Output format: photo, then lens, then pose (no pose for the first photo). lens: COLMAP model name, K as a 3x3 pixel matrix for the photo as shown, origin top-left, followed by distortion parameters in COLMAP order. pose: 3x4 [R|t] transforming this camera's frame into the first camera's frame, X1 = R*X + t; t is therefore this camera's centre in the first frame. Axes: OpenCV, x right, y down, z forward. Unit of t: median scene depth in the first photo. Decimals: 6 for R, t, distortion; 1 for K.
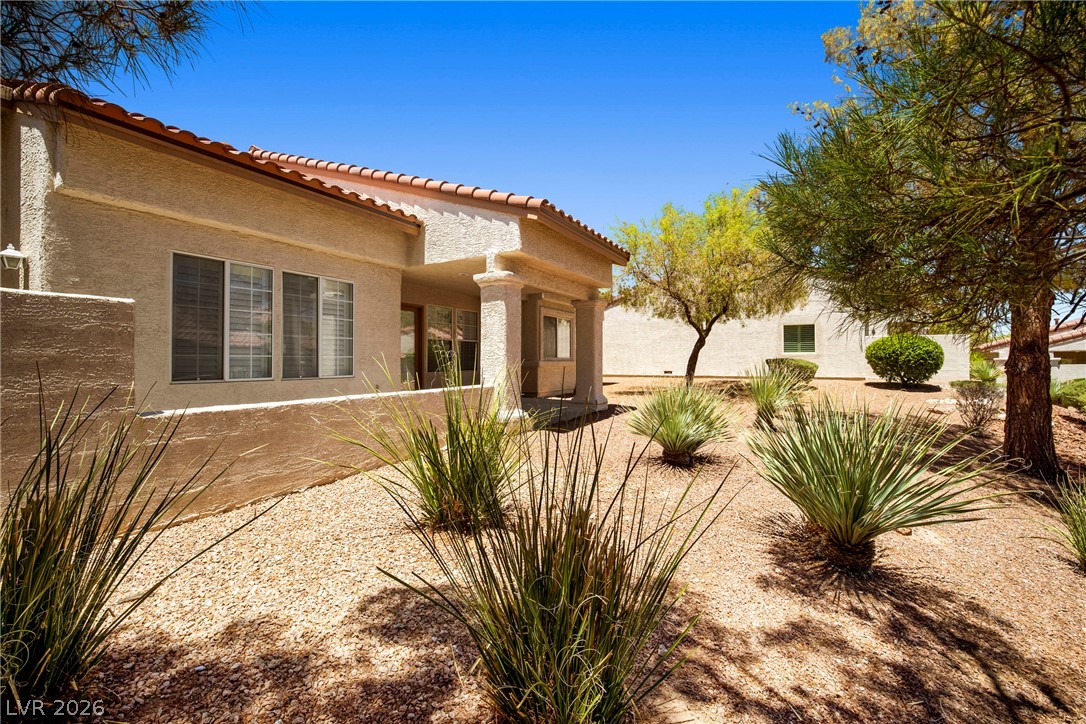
lens RADIAL K [[457.3, 0, 543.0], [0, 457.3, 362.0], [0, 0, 1]] dist [-0.031134, 0.000403]
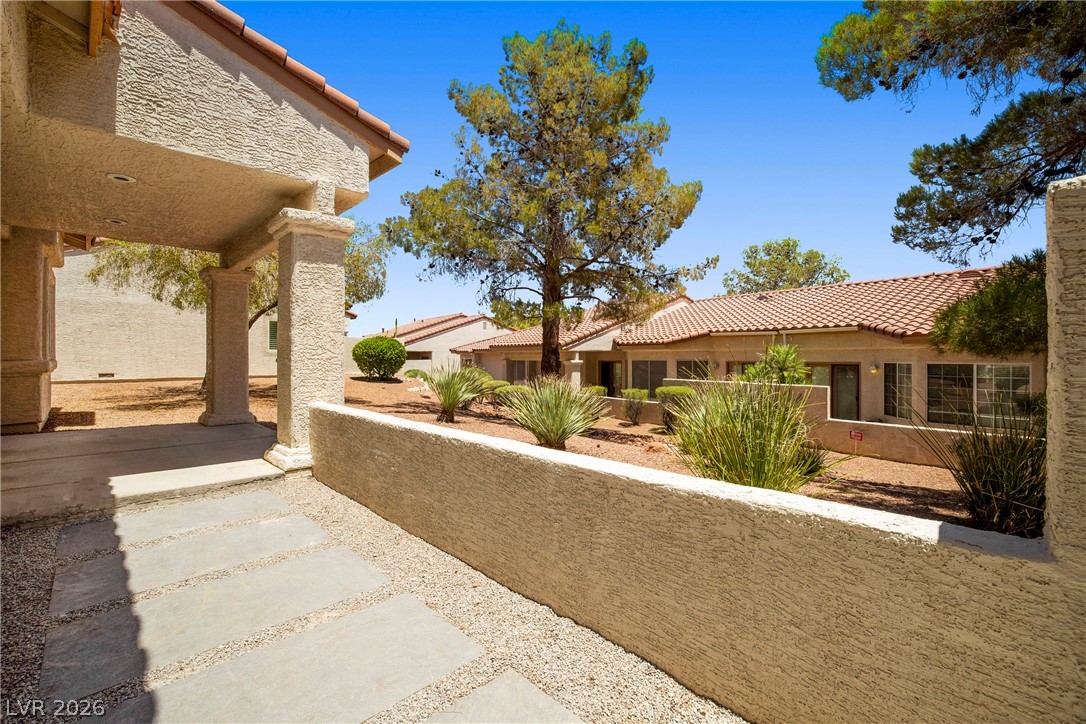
lens RADIAL K [[457.3, 0, 543.0], [0, 457.3, 362.0], [0, 0, 1]] dist [-0.031134, 0.000403]
pose [[0.250975, -0.011450, 0.967926, -0.372564], [0.001692, 0.999934, 0.011390, -0.007279], [-0.967992, -0.001221, 0.250977, 0.351297]]
